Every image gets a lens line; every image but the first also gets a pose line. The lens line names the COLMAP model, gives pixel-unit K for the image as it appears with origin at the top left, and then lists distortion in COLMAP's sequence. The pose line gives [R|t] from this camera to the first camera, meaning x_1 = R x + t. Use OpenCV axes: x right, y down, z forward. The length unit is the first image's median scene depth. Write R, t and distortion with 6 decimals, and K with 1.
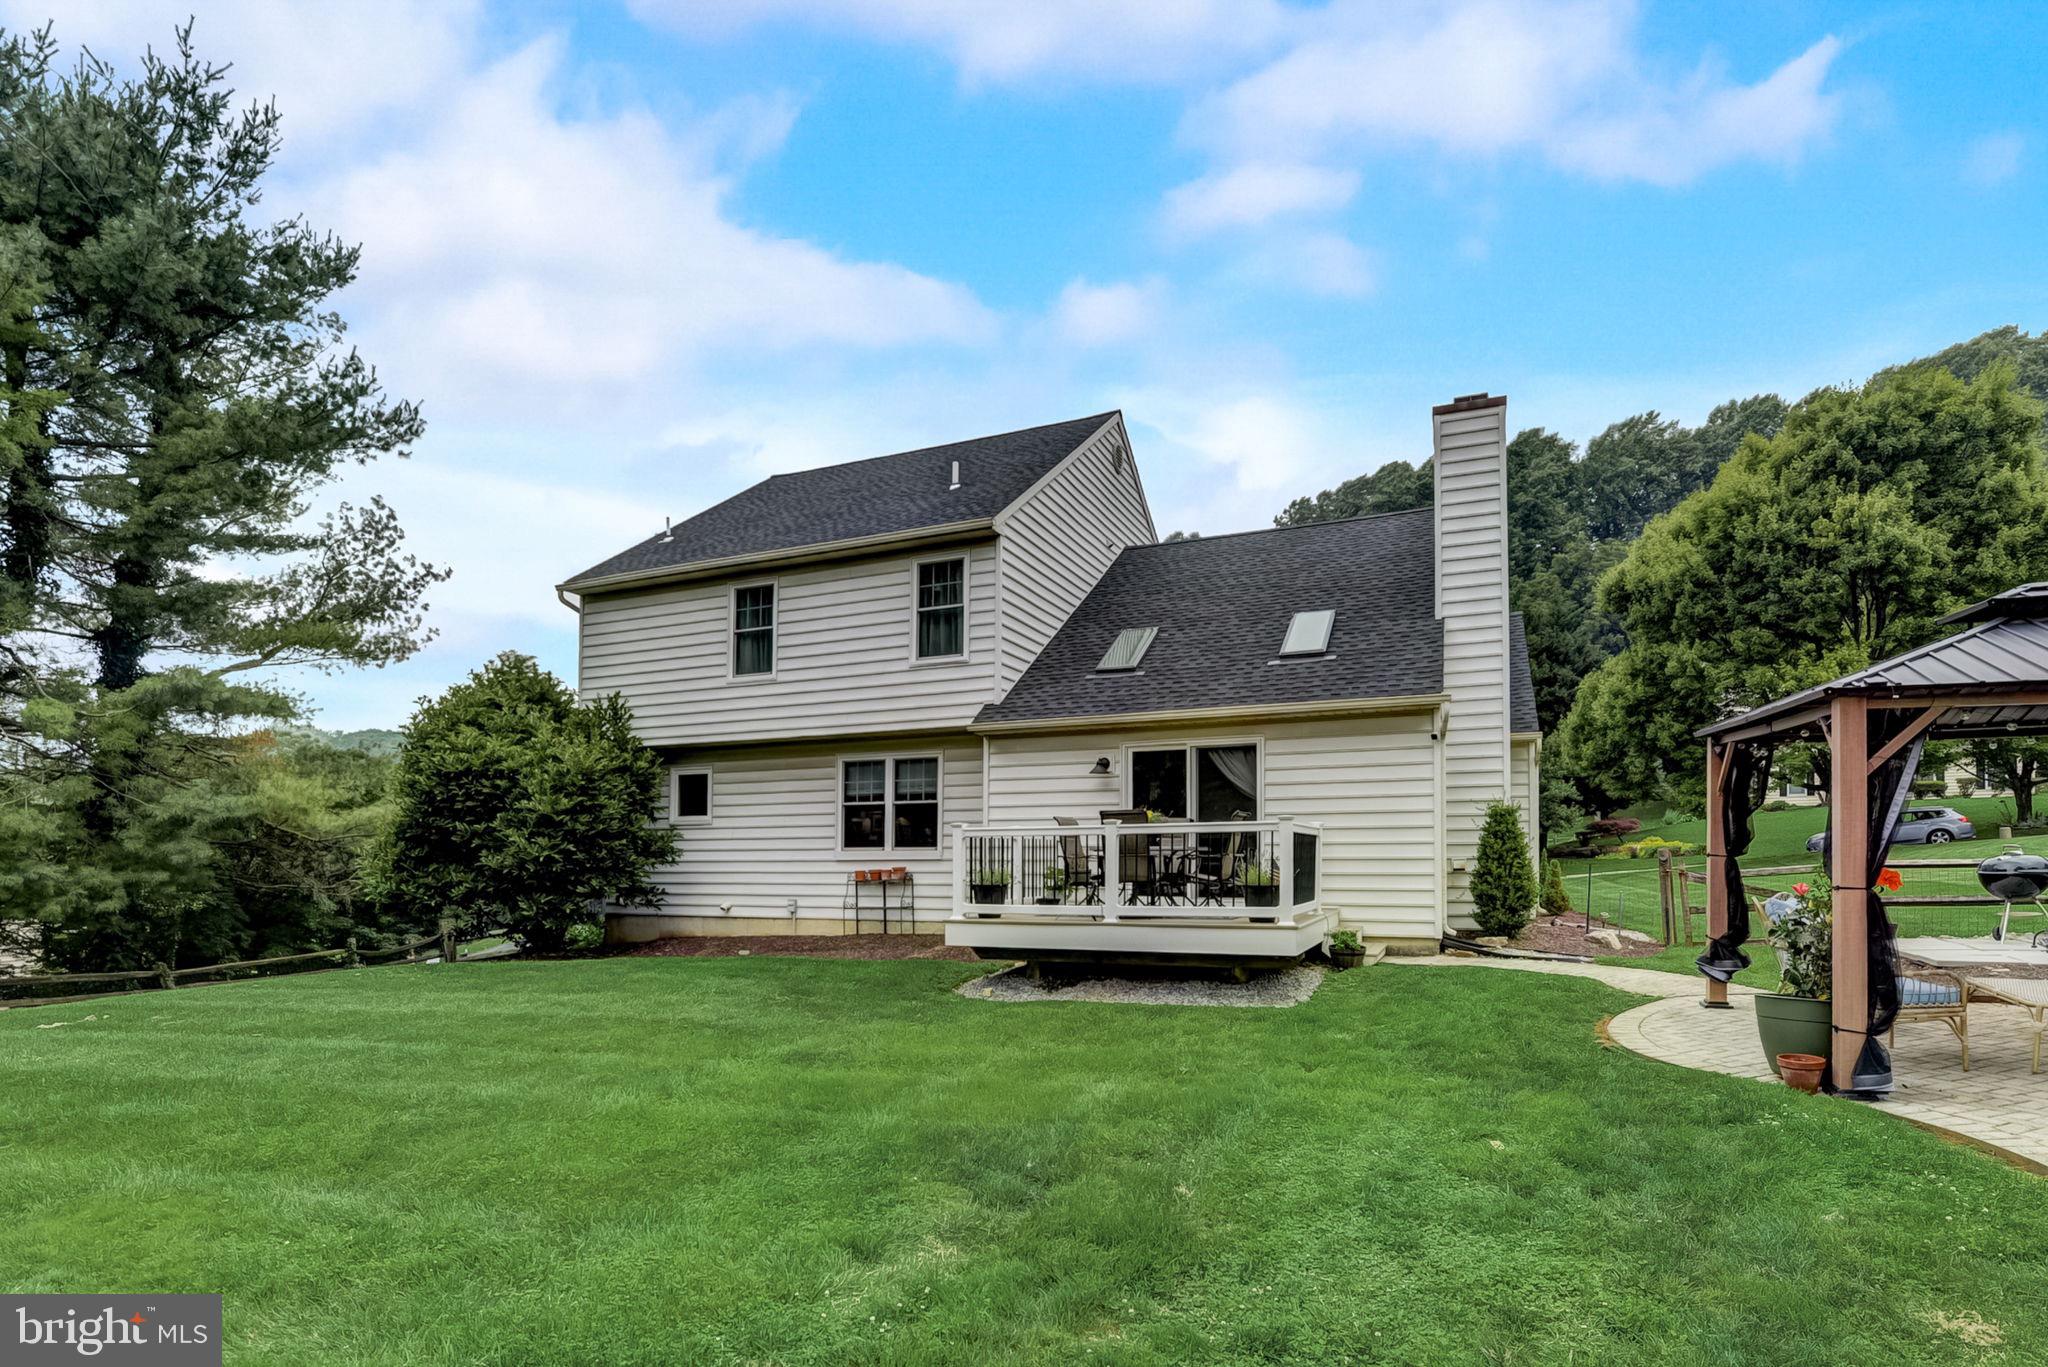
lens RADIAL K [[818.5, 0, 1032.1], [0, 818.5, 693.7], [0, 0, 1]] dist [0.004593, -0.000683]
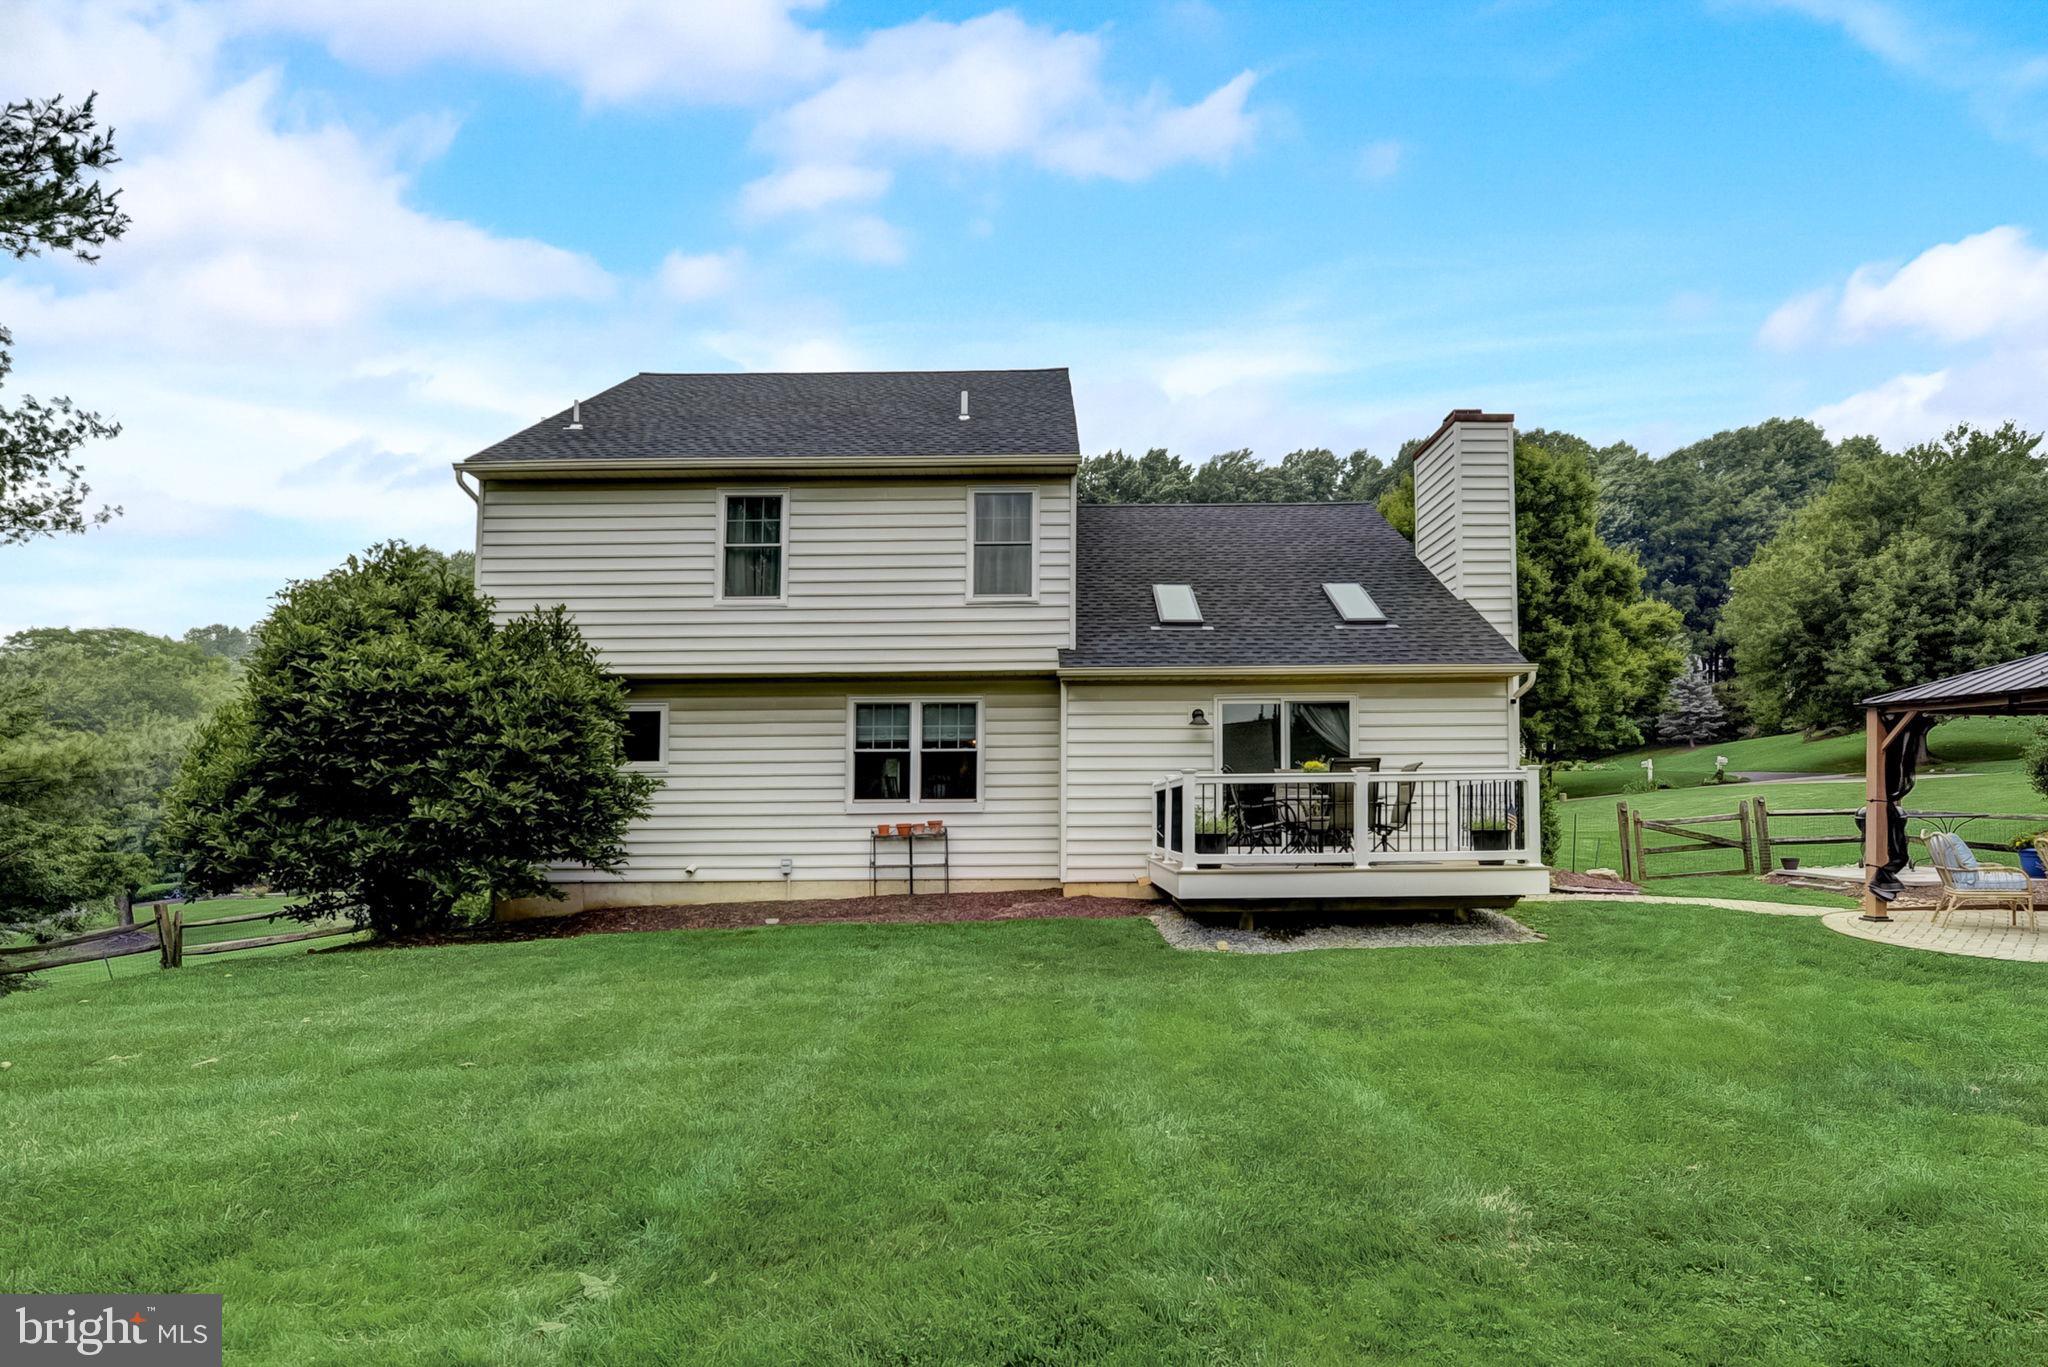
lens RADIAL K [[812.1, 0, 1092.9], [0, 812.1, 645.6], [0, 0, 1]] dist [0.001183, -0.003099]
pose [[0.944279, 0.066191, 0.322423, -0.290999], [-0.062730, 0.997807, -0.021127, 0.024002], [-0.323114, -0.000275, 0.946360, 0.082171]]
